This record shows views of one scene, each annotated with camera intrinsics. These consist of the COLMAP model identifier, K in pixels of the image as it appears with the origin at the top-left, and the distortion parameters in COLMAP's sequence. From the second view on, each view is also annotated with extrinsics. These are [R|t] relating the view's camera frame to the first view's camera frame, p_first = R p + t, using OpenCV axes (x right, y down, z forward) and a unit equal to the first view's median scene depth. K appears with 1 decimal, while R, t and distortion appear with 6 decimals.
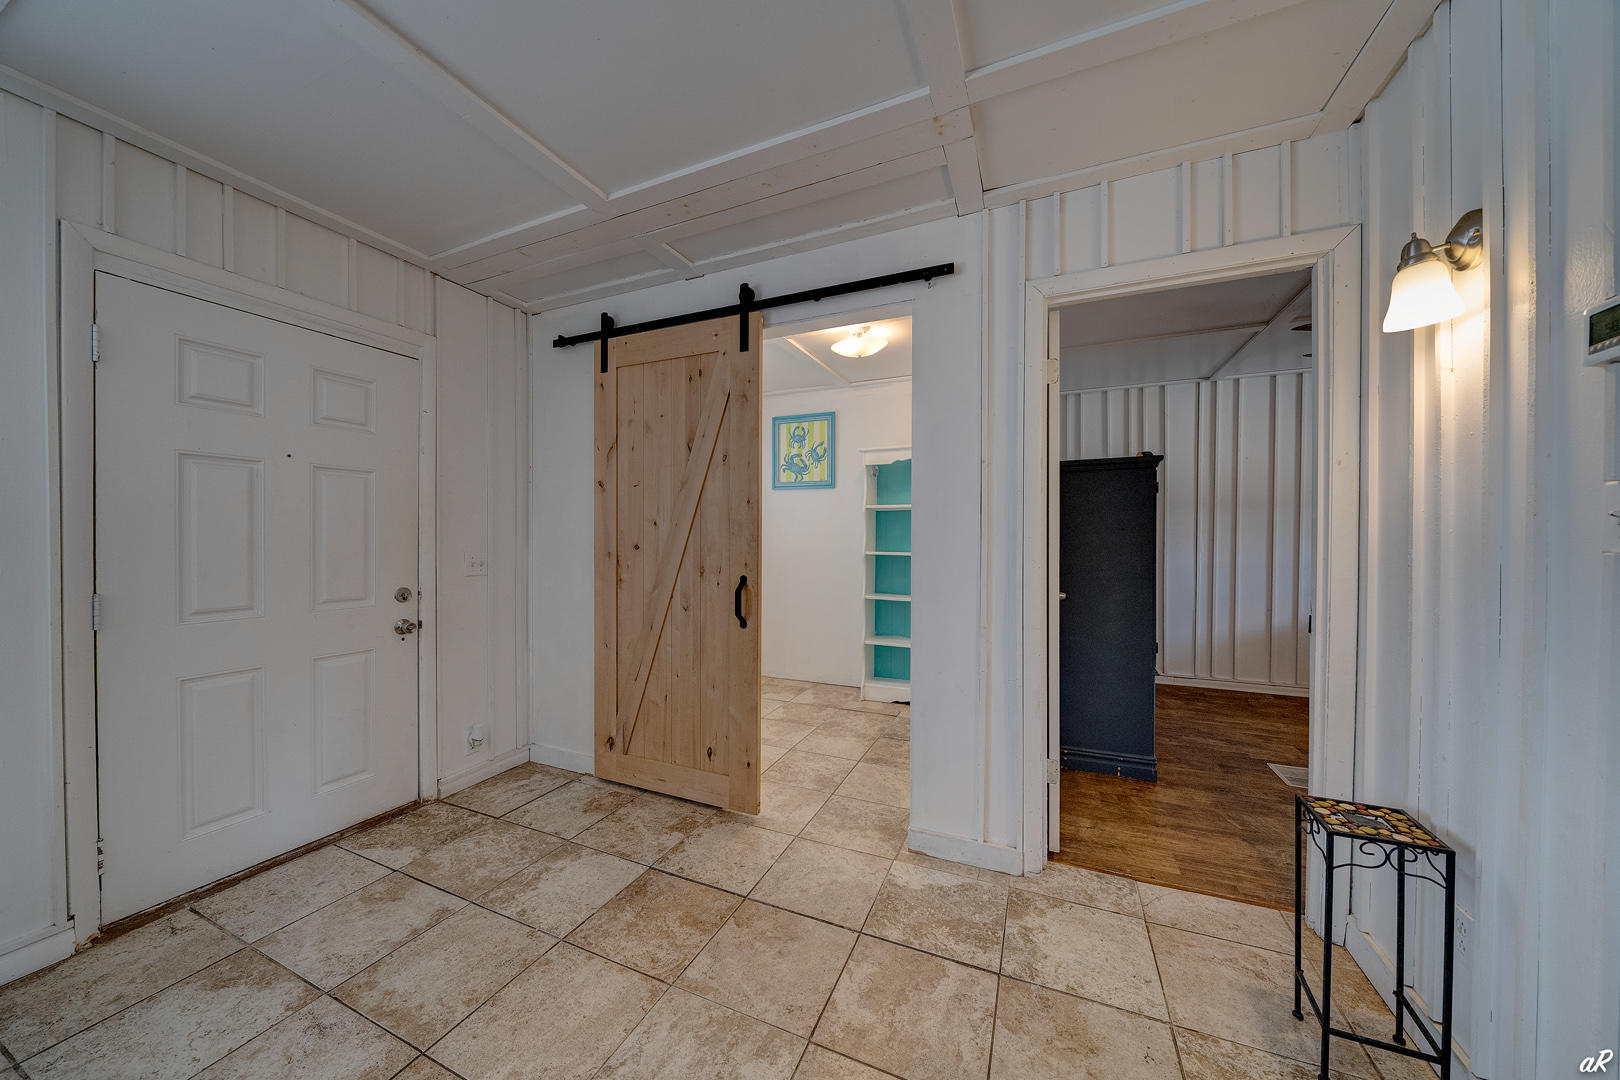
lens RADIAL K [[553.0, 0, 806.6], [0, 553.0, 542.7], [0, 0, 1]] dist [-0.000790, -0.000028]
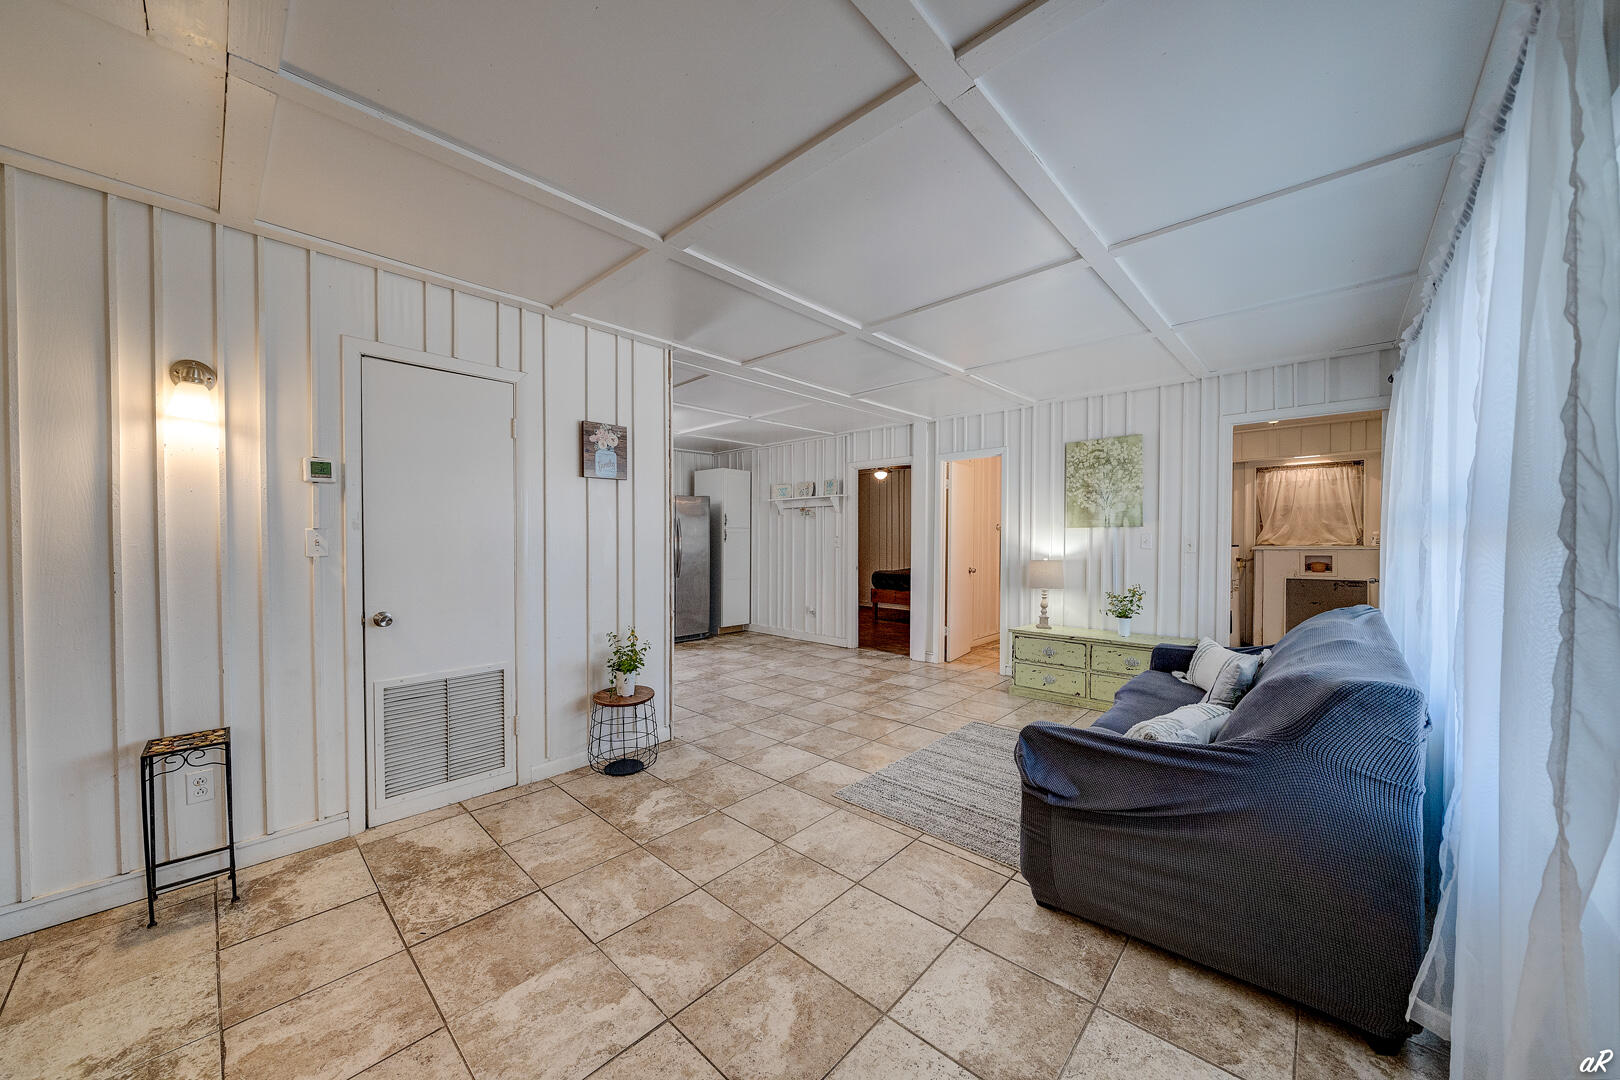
lens RADIAL K [[562.6, 0, 808.4], [0, 562.6, 545.8], [0, 0, 1]] dist [-0.004668, -0.000051]
pose [[-0.946441, -0.004429, 0.322847, -0.573425], [0.002212, 0.999794, 0.020200, -0.030053], [-0.322870, 0.019832, -0.946235, 1.012343]]
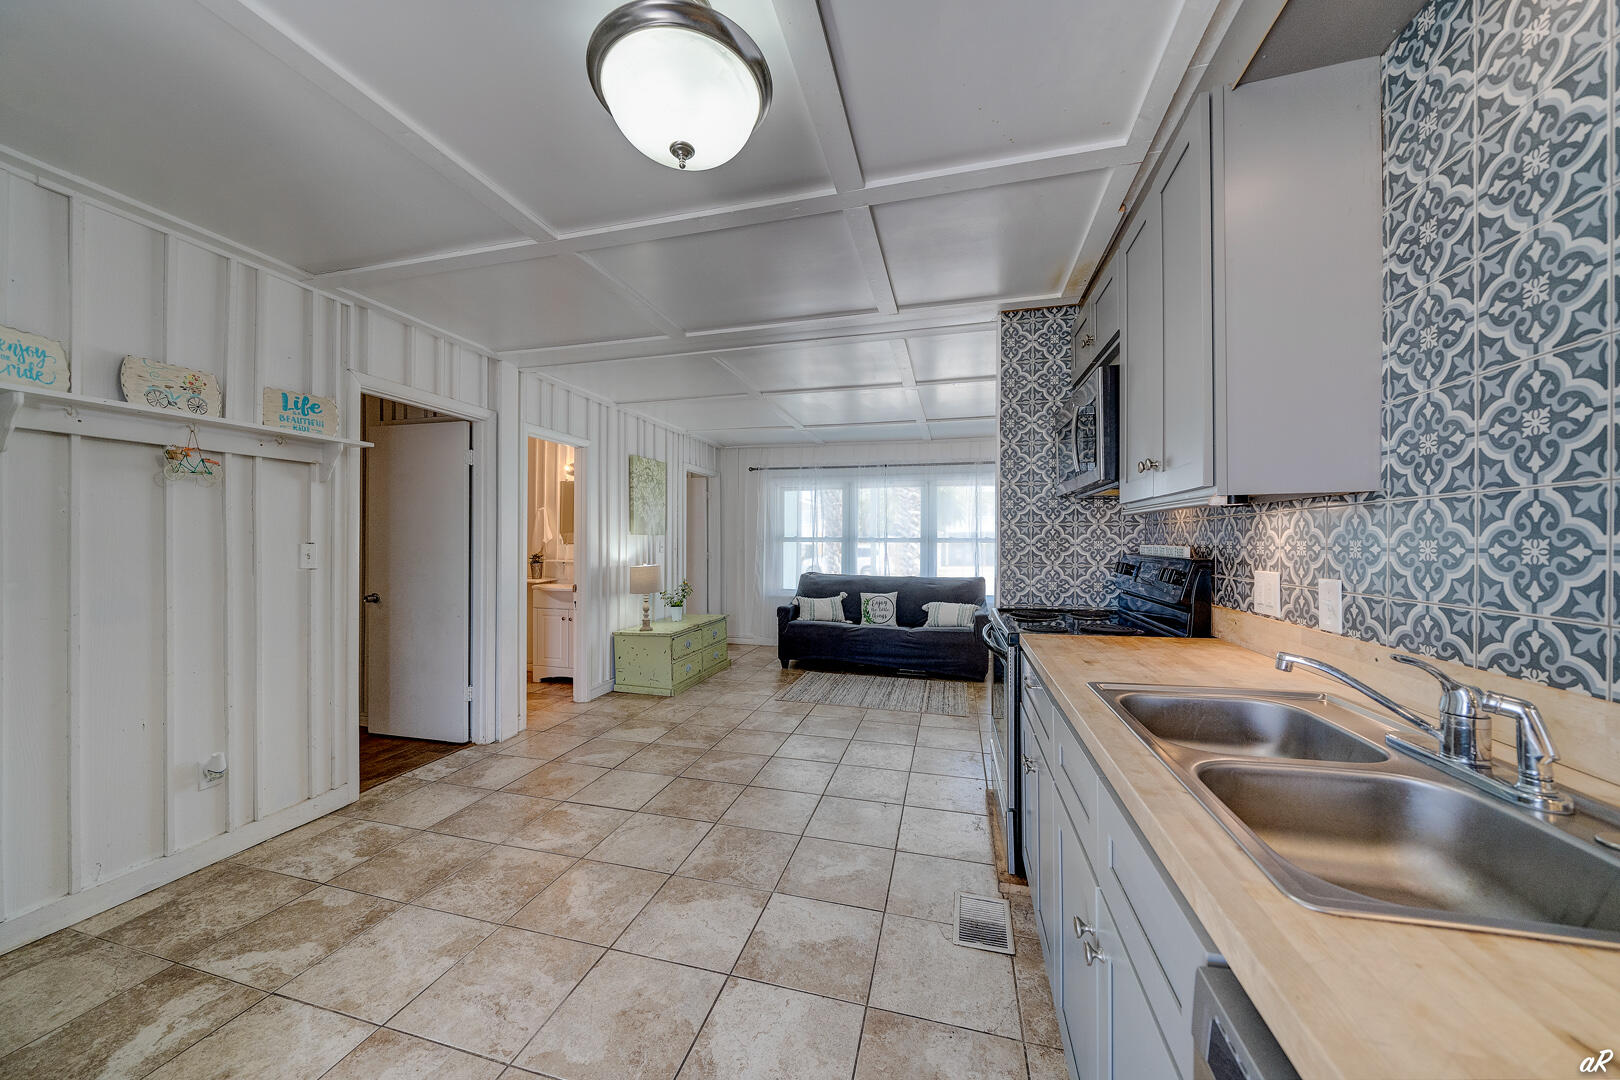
lens RADIAL K [[554.3, 0, 799.6], [0, 554.3, 546.0], [0, 0, 1]] dist [-0.005781, -0.000072]
pose [[0.147925, 0.006258, -0.988979, 1.391530], [-0.008400, 0.999952, 0.005071, -0.023864], [0.988963, 0.007557, 0.147971, -0.888109]]
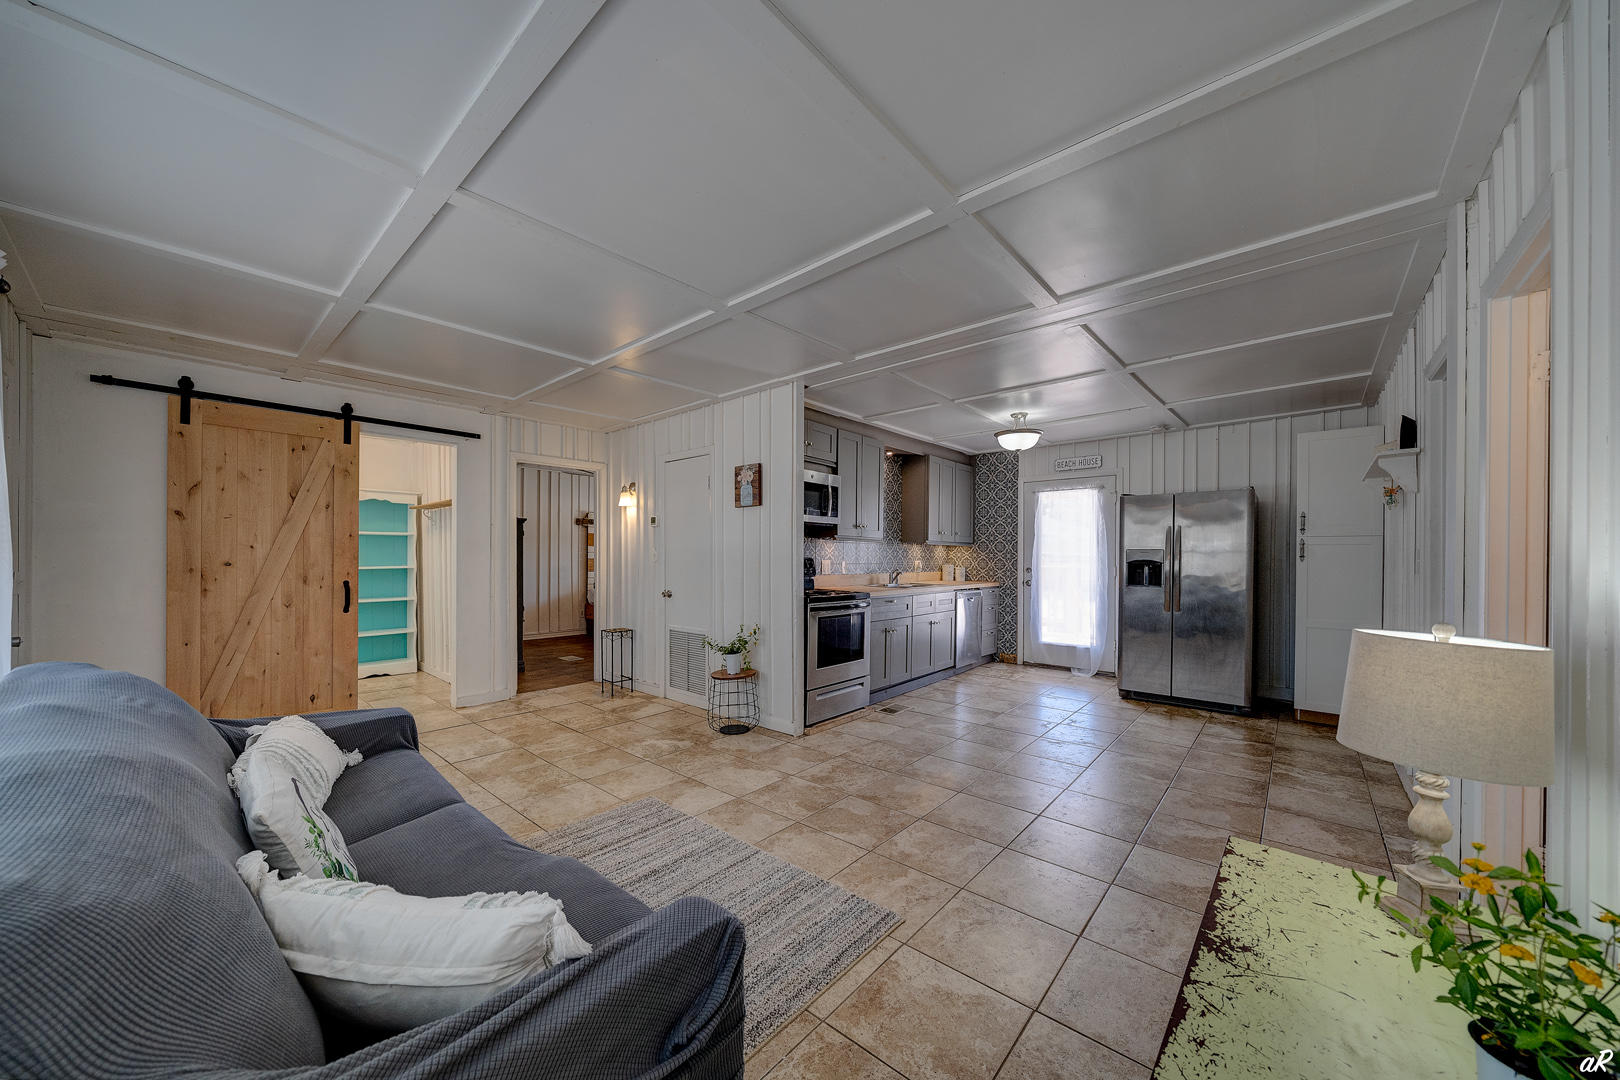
lens RADIAL K [[571.1, 0, 801.8], [0, 571.1, 559.5], [0, 0, 1]] dist [0.000096, -0.000102]
pose [[0.297315, -0.003673, 0.954772, -1.329338], [0.002717, 0.999992, 0.003001, -0.004560], [-0.954775, 0.001702, 0.297323, -0.788246]]
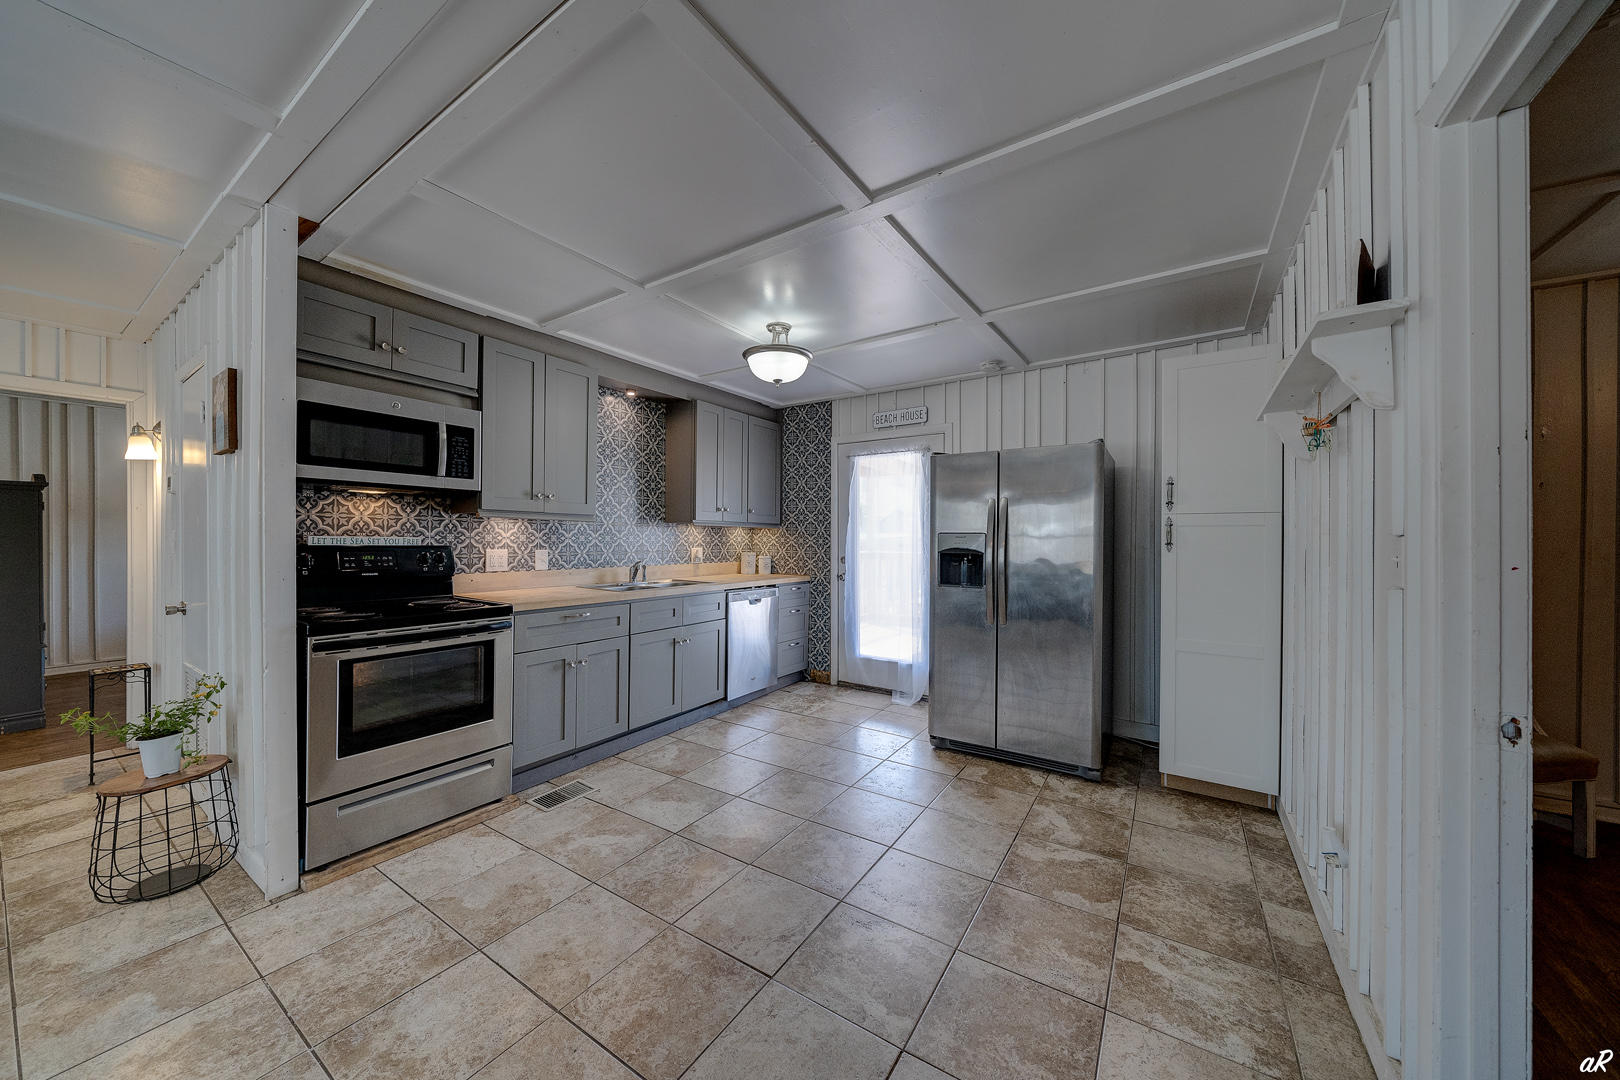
lens RADIAL K [[559.4, 0, 799.2], [0, 559.4, 539.6], [0, 0, 1]] dist [-0.004139, -0.000071]
pose [[0.172038, 0.000229, 0.985090, -0.426918], [0.003449, 0.999994, -0.000835, -0.015096], [-0.985084, 0.003541, 0.172036, -1.197127]]
